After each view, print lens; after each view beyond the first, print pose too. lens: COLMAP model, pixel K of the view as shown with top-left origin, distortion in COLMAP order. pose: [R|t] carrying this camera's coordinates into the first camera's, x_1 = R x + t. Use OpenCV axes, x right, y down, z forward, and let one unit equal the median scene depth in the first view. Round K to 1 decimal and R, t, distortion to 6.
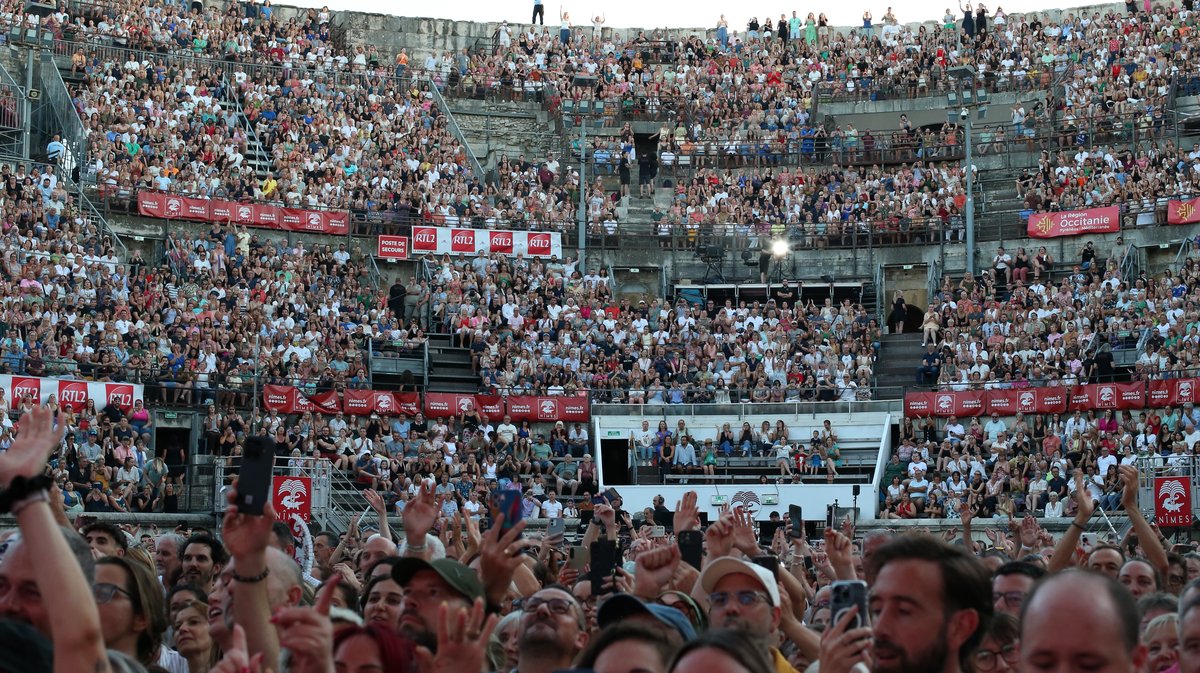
lens RADIAL K [[1863.4, 0, 640.9], [0, 1863.4, 303.4], [0, 0, 1]] dist [-0.095513, 0.000000]
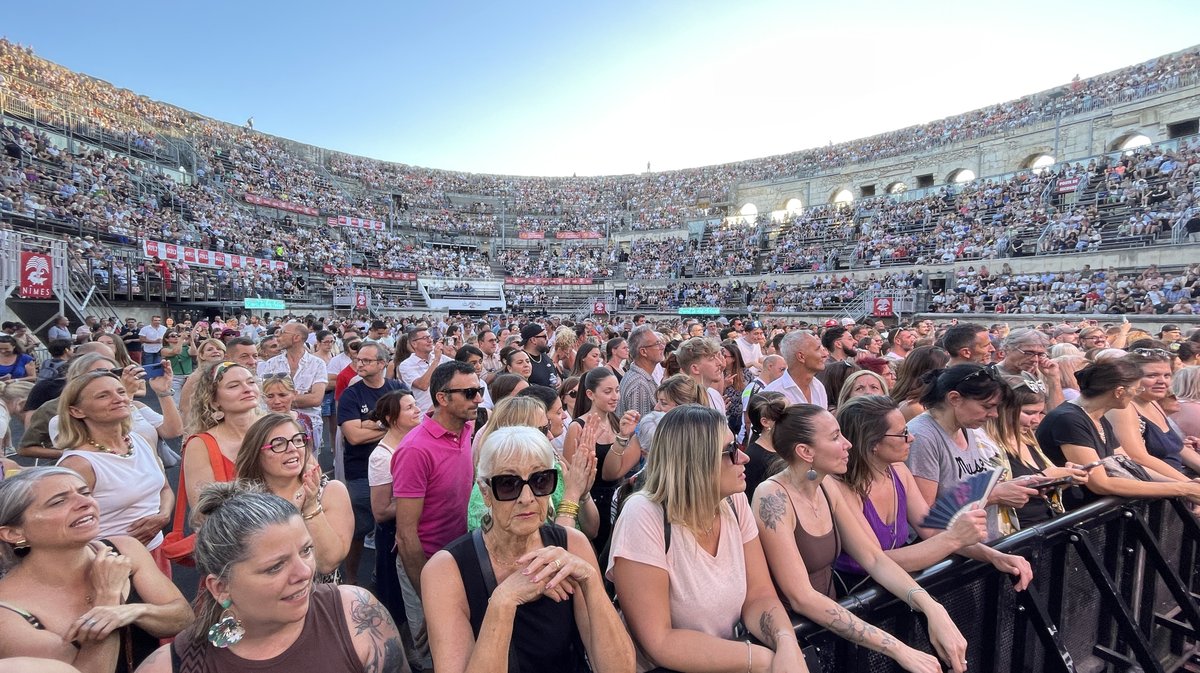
lens RADIAL K [[484.3, 0, 588.5], [0, 484.3, 342.3], [0, 0, 1]] dist [-0.002274, 0.000309]
pose [[0.845447, -0.020782, 0.533655, -0.217411], [-0.076397, 0.984260, 0.159362, 0.007199], [-0.528567, -0.175502, 0.830552, 0.049554]]
